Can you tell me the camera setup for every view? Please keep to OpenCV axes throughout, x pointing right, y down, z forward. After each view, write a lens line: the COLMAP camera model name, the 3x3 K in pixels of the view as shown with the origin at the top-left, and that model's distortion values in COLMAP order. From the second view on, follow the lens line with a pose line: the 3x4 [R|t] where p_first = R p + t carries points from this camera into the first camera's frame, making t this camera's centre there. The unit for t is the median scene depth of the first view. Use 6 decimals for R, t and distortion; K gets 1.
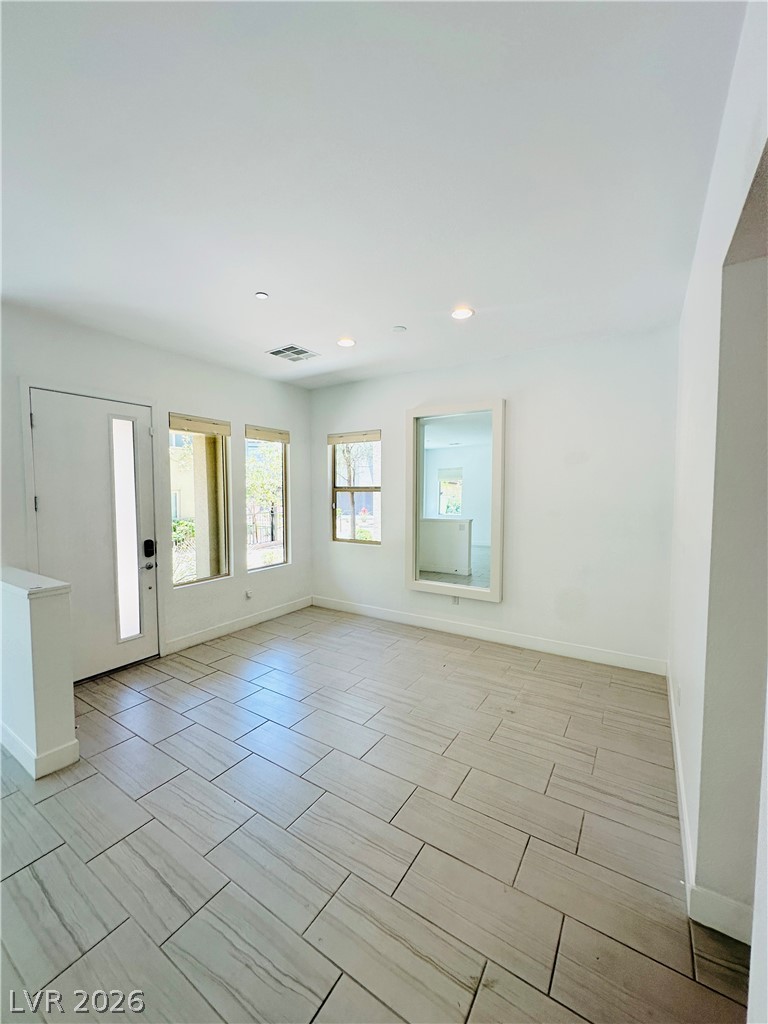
lens RADIAL K [[408.8, 0, 382.1], [0, 408.8, 512.5], [0, 0, 1]] dist [0.000814, 0.000438]
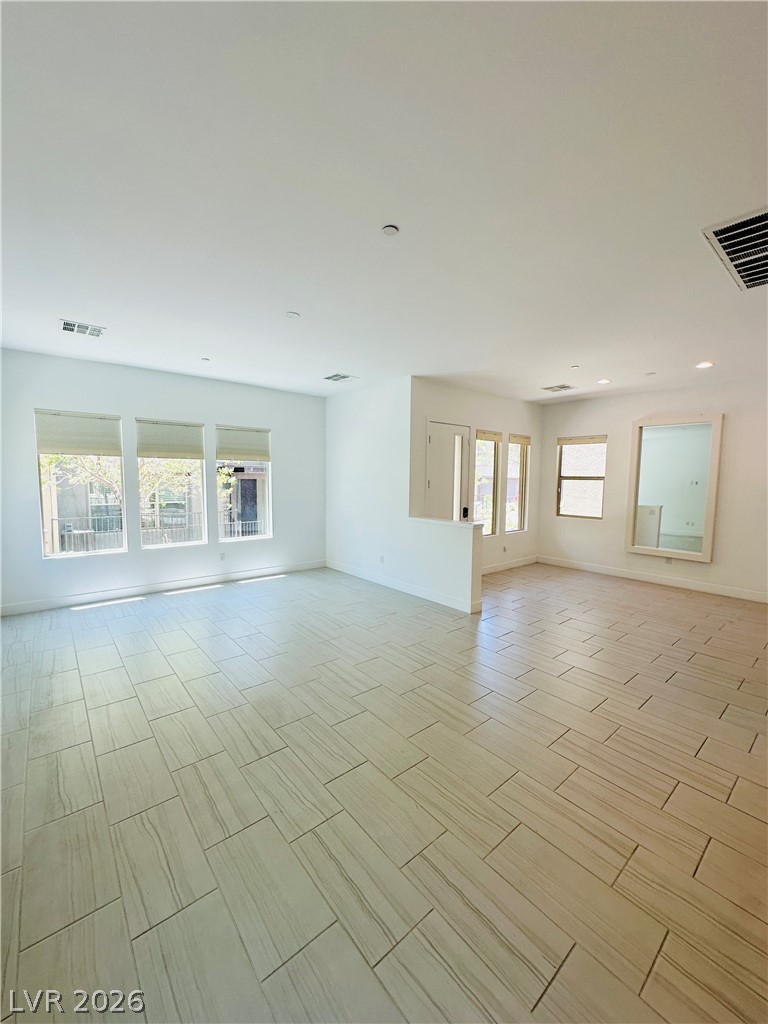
lens RADIAL K [[408.8, 0, 384.7], [0, 408.8, 511.2], [0, 0, 1]] dist [0.000814, 0.000438]
pose [[0.958236, 0.038758, -0.283339, -0.308295], [-0.031167, 0.999025, 0.031253, 0.031078], [0.284274, -0.021117, 0.958510, -0.511126]]
